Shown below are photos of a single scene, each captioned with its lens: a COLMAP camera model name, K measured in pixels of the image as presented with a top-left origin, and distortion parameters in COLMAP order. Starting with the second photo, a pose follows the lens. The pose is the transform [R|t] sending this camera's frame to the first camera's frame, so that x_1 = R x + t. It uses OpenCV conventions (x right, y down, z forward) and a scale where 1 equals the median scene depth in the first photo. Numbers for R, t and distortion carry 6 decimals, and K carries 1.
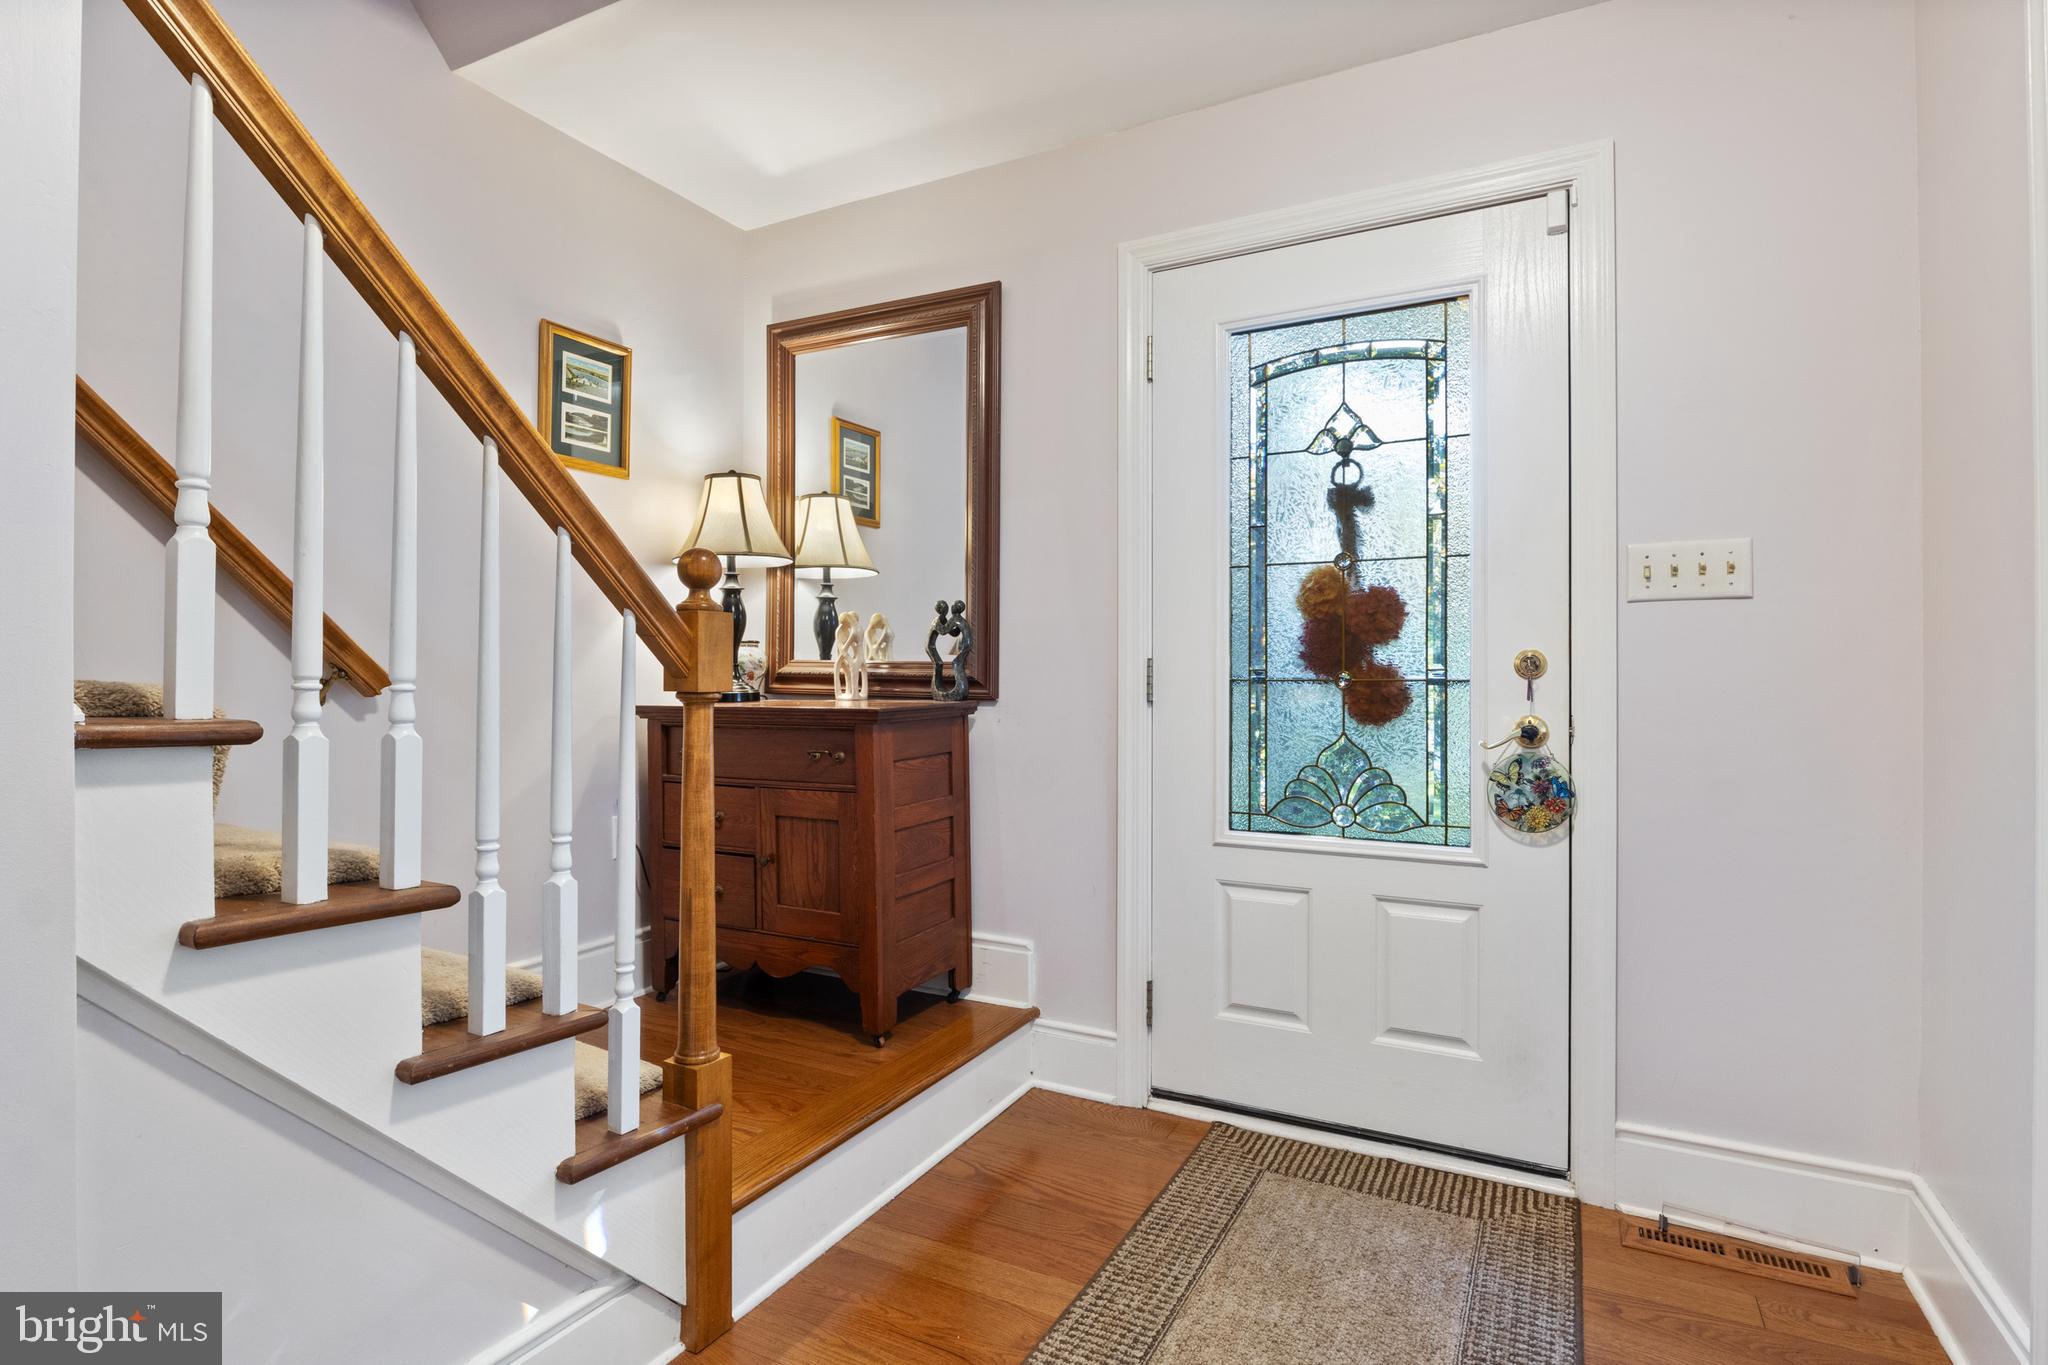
lens RADIAL K [[1038.9, 0, 1026.7], [0, 1038.9, 687.2], [0, 0, 1]] dist [-0.009931, 0.001011]
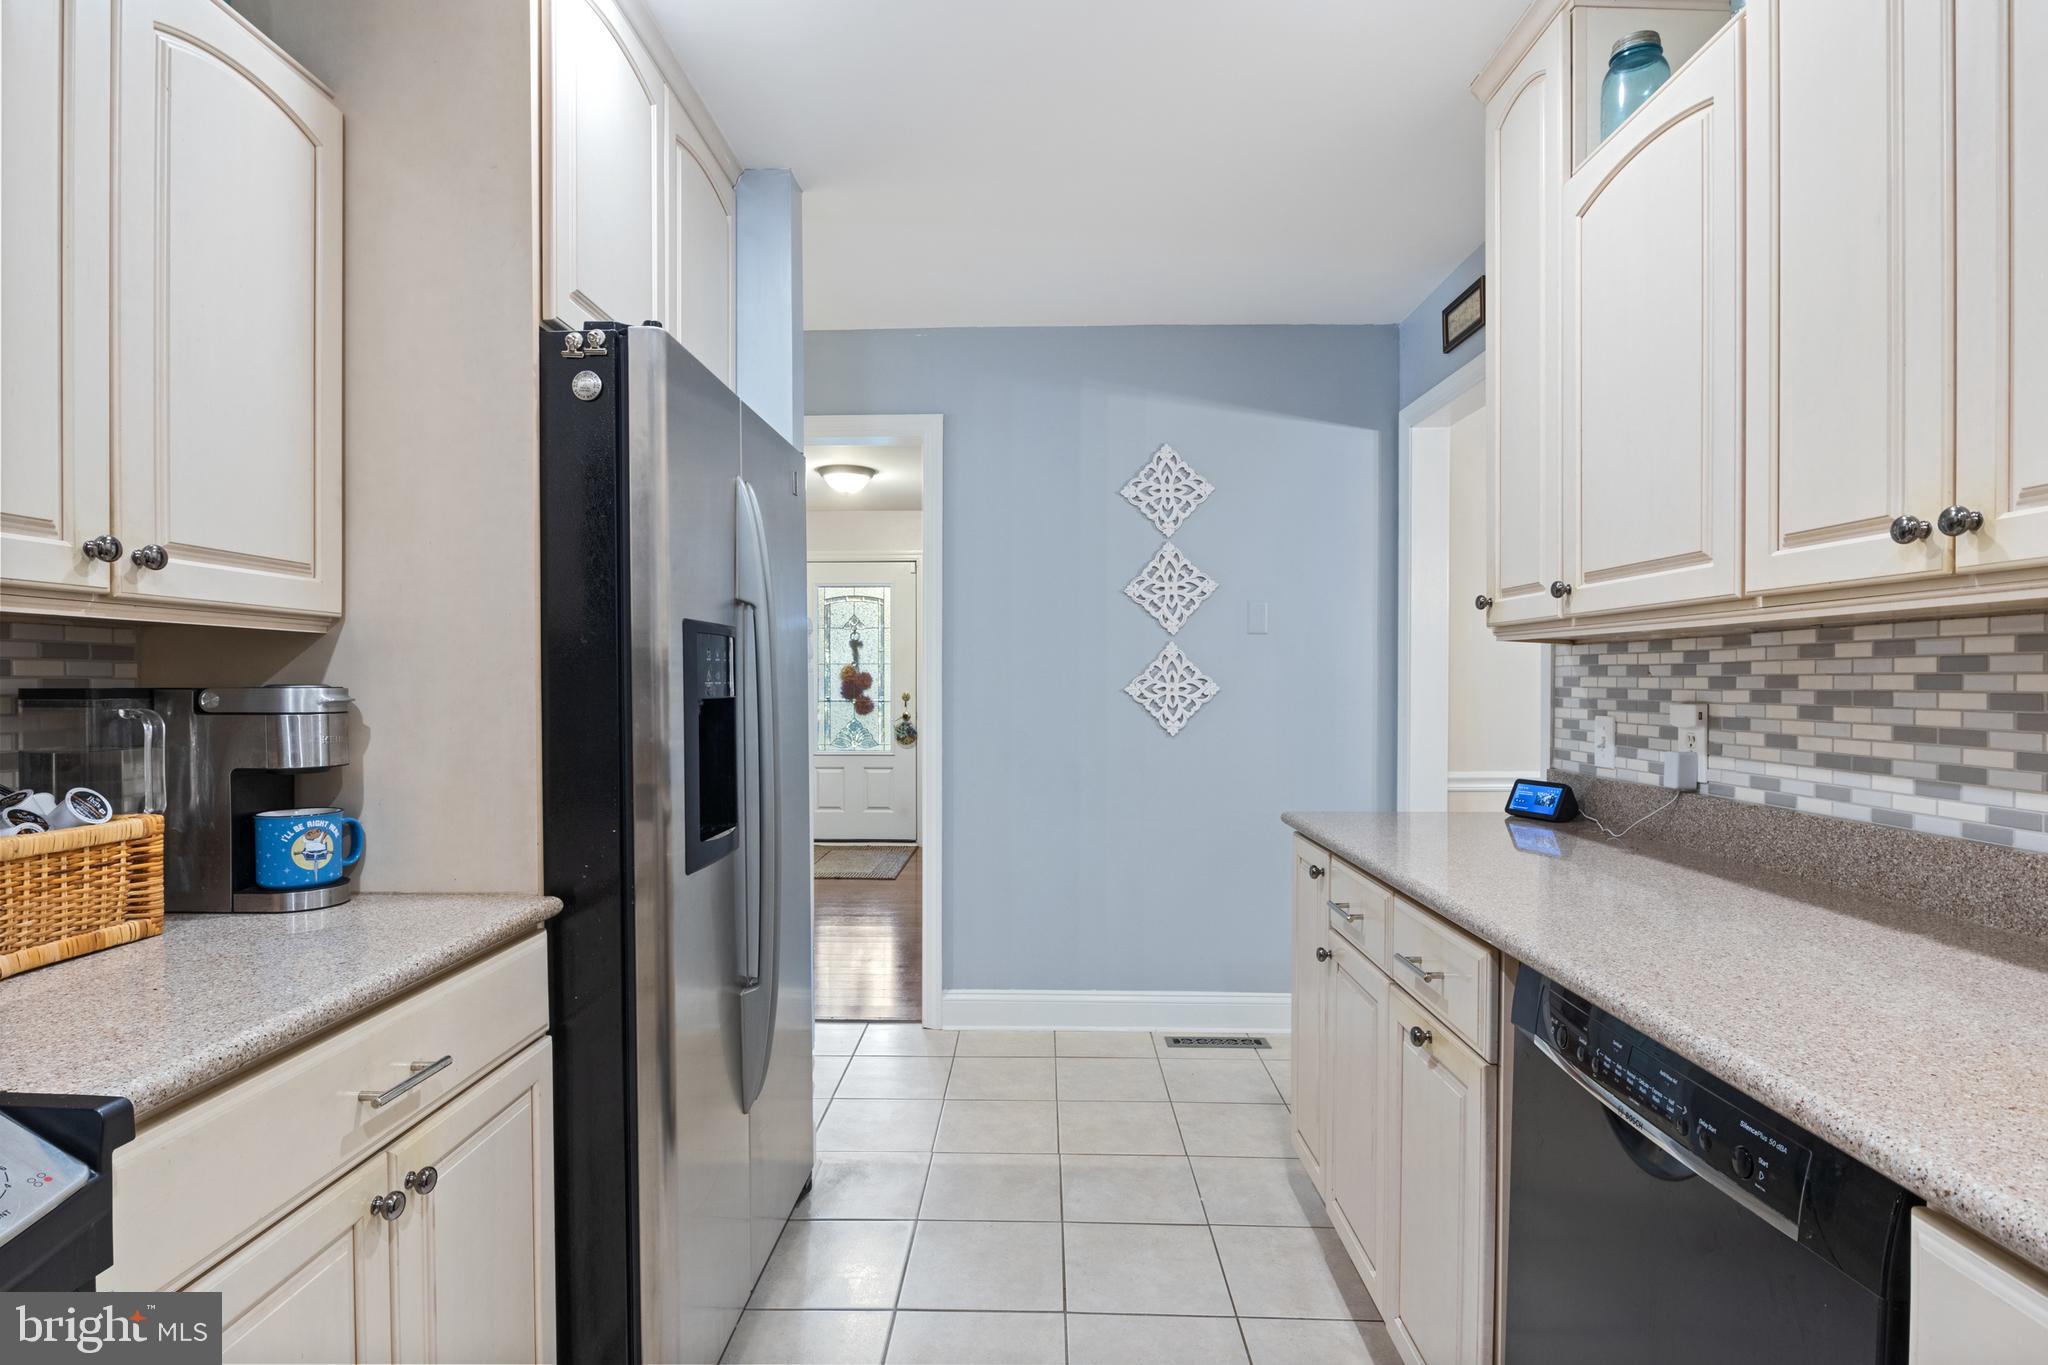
lens RADIAL K [[1038.9, 0, 1033.1], [0, 1038.9, 682.4], [0, 0, 1]] dist [-0.009931, 0.001011]
pose [[0.888834, -0.004418, 0.458208, -0.674203], [0.001020, 0.999970, 0.007662, -0.088940], [-0.458228, -0.006343, 0.888812, -2.108085]]
